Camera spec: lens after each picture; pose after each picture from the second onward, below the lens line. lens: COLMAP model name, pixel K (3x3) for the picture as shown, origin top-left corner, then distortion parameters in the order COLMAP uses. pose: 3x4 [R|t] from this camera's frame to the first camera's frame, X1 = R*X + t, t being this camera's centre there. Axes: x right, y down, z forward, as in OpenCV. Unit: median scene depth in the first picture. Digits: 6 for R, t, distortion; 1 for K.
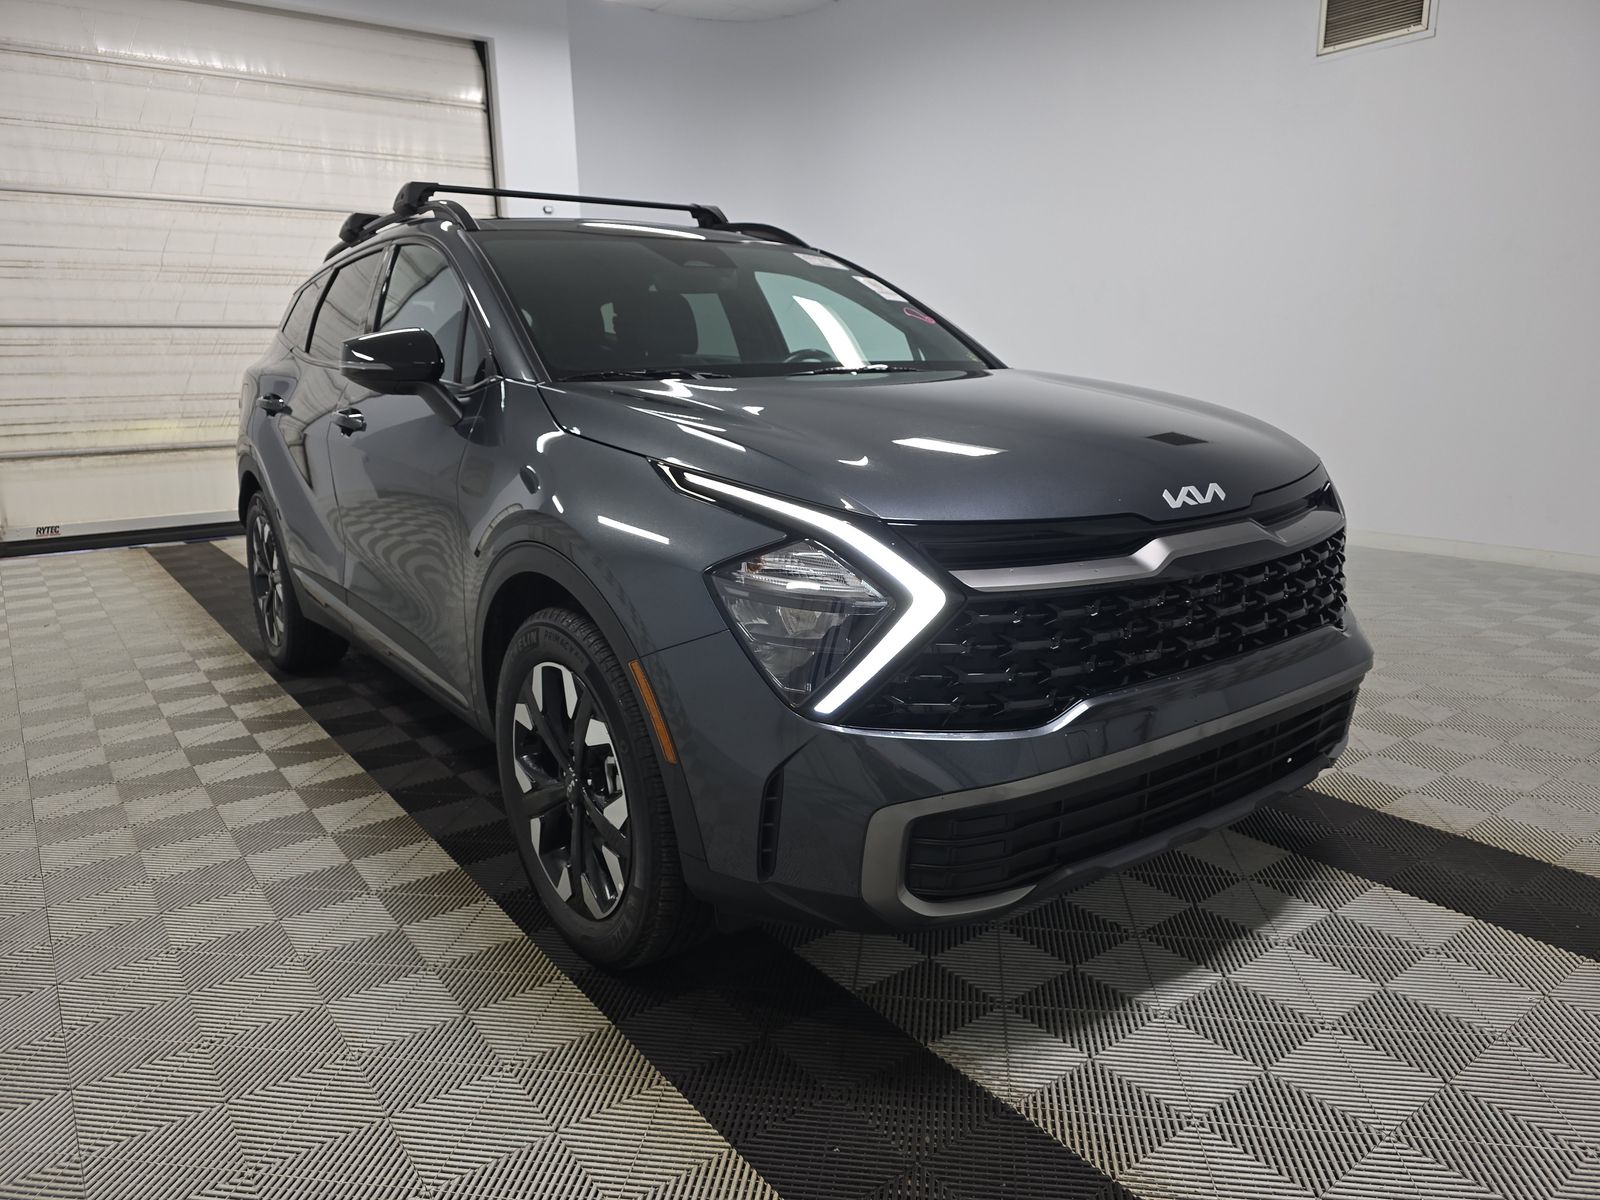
lens RADIAL K [[1093.9, 0, 800.0], [0, 1093.9, 600.0], [0, 0, 1]] dist [0.004503, -0.000709]
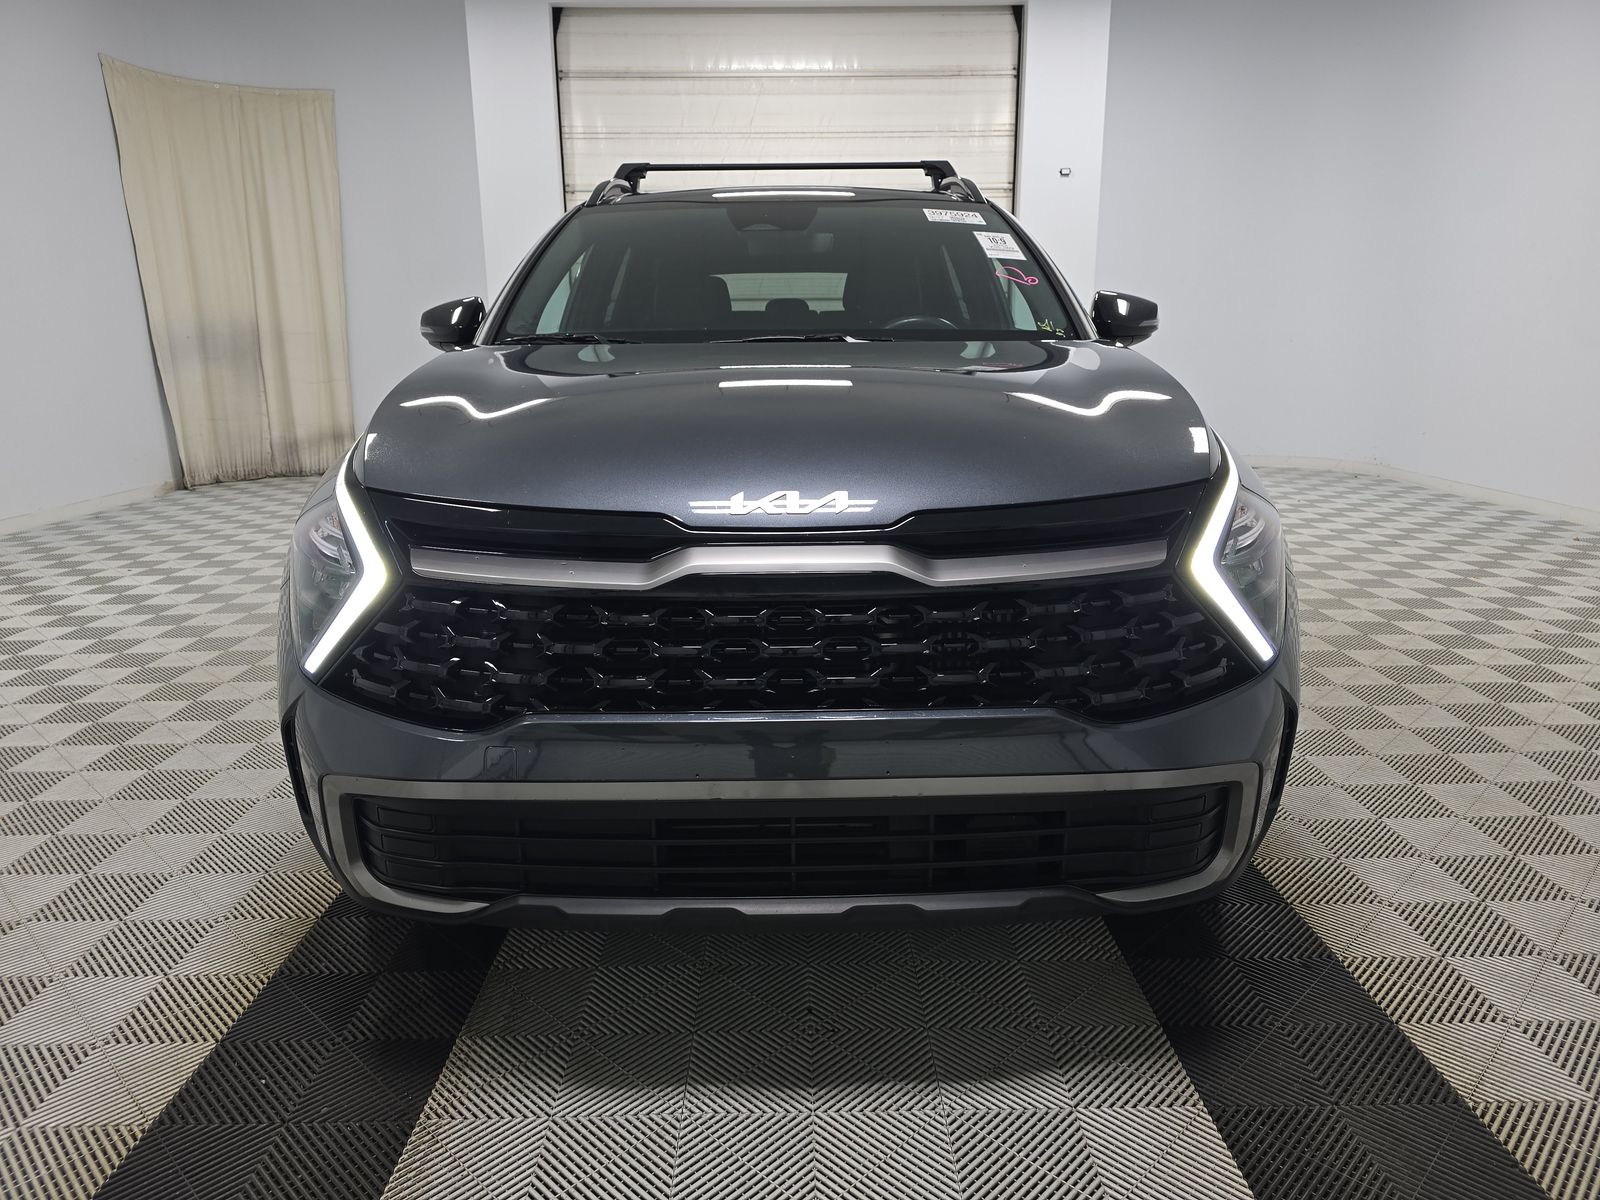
lens RADIAL K [[1070.9, 0, 797.3], [0, 1070.9, 578.5], [0, 0, 1]] dist [-0.005236, 0.001739]
pose [[0.802031, 0.141892, -0.580183, 0.183387], [-0.133002, 0.989410, 0.058116, -0.034418], [0.582286, 0.030555, 0.812410, 0.131197]]
